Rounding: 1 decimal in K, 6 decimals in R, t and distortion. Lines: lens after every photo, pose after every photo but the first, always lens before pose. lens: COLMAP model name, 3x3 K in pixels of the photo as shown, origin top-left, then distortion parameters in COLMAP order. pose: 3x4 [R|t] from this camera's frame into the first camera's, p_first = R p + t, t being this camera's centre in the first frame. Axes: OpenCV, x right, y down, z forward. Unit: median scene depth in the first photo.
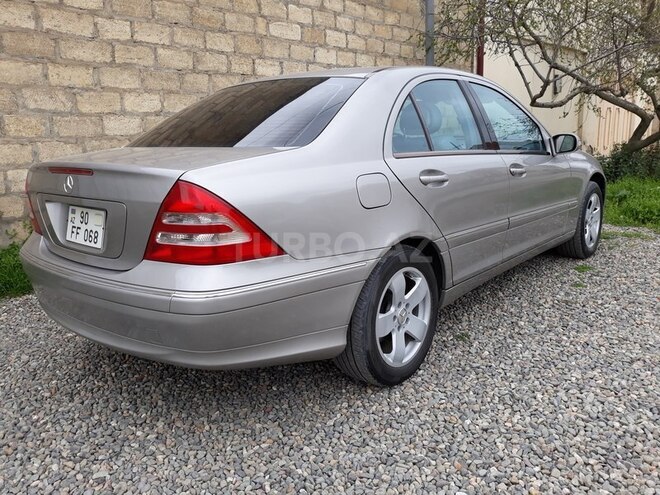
lens RADIAL K [[545.6, 0, 333.2], [0, 545.6, 247.3], [0, 0, 1]] dist [-0.026605, 0.014566]
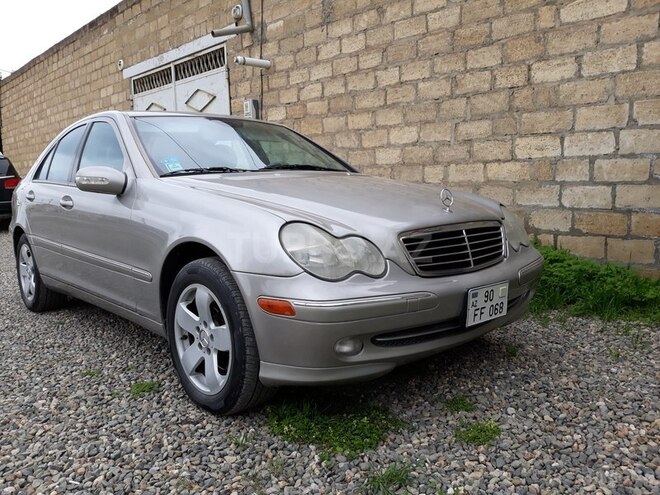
lens RADIAL K [[545.6, 0, 333.2], [0, 545.6, 247.3], [0, 0, 1]] dist [-0.026605, 0.014566]
pose [[-0.099443, 0.134171, -0.985956, 0.790480], [-0.193632, 0.969316, 0.151436, -0.181290], [0.976021, 0.205972, -0.070412, 0.969314]]
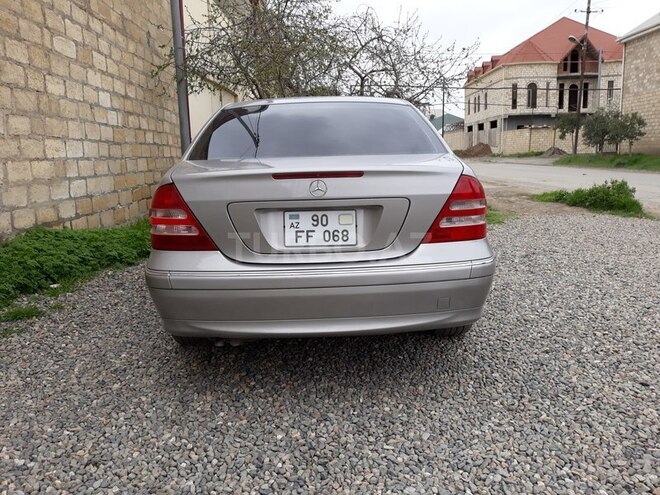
lens RADIAL K [[545.6, 0, 333.2], [0, 545.6, 247.3], [0, 0, 1]] dist [-0.026605, 0.014566]
pose [[0.744598, -0.101147, 0.659805, -0.467954], [0.142732, 0.989717, -0.009353, 0.004359], [-0.652074, 0.101139, 0.751379, 0.081314]]
